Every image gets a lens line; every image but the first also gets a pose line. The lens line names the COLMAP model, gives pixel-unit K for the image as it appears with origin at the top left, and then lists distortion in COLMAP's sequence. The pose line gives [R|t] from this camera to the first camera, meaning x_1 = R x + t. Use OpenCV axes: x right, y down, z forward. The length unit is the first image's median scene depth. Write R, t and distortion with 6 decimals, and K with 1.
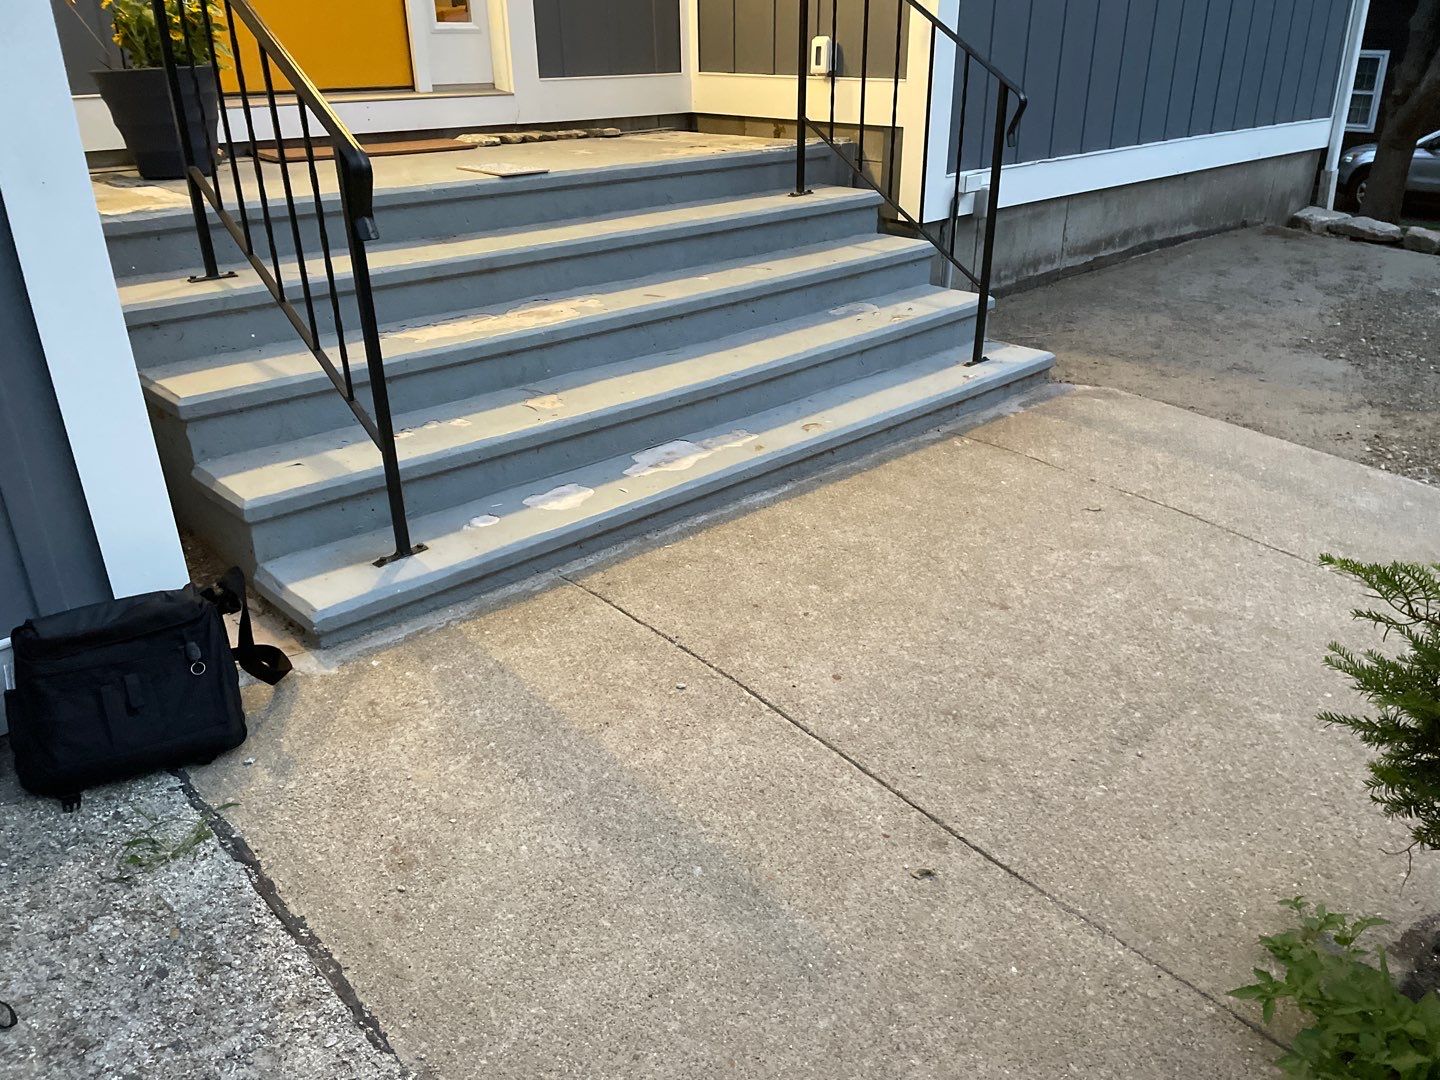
lens RADIAL K [[1077.2, 0, 733.3], [0, 1077.2, 545.4], [0, 0, 1]] dist [0.080226, -0.097781]
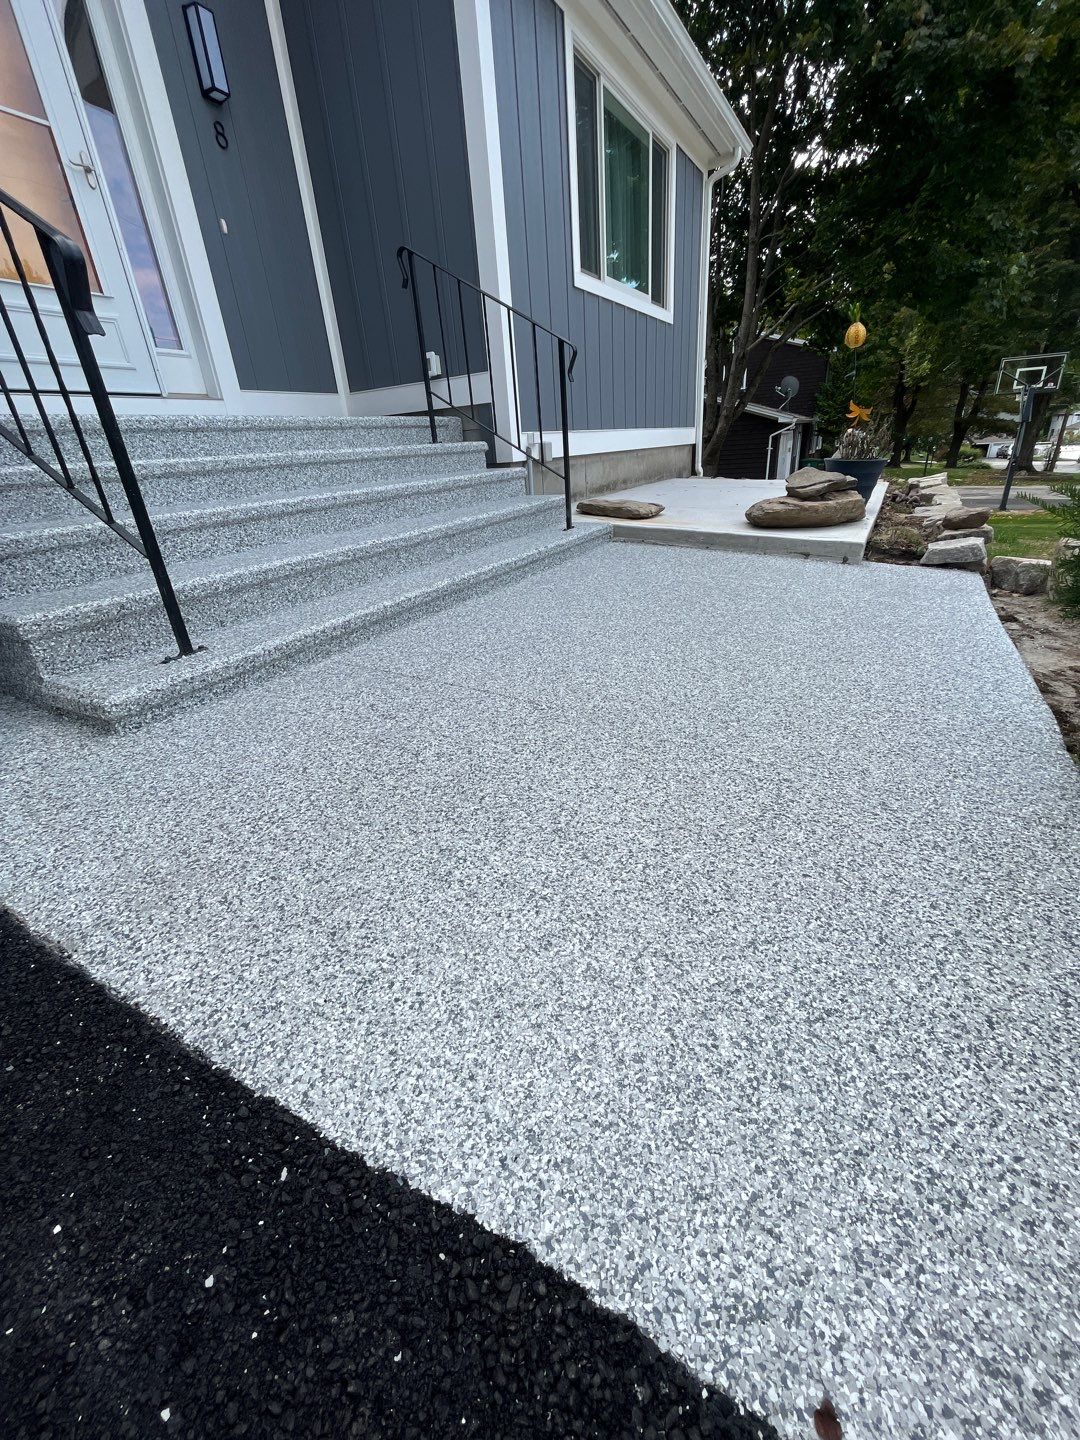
lens RADIAL K [[578.6, 0, 542.7], [0, 578.6, 712.0], [0, 0, 1]] dist [-0.002880, 0.000348]
pose [[0.953916, -0.175148, 0.243652, -0.088837], [0.181422, 0.983400, -0.003369, 0.120995], [-0.239018, 0.047418, 0.969857, 0.269673]]
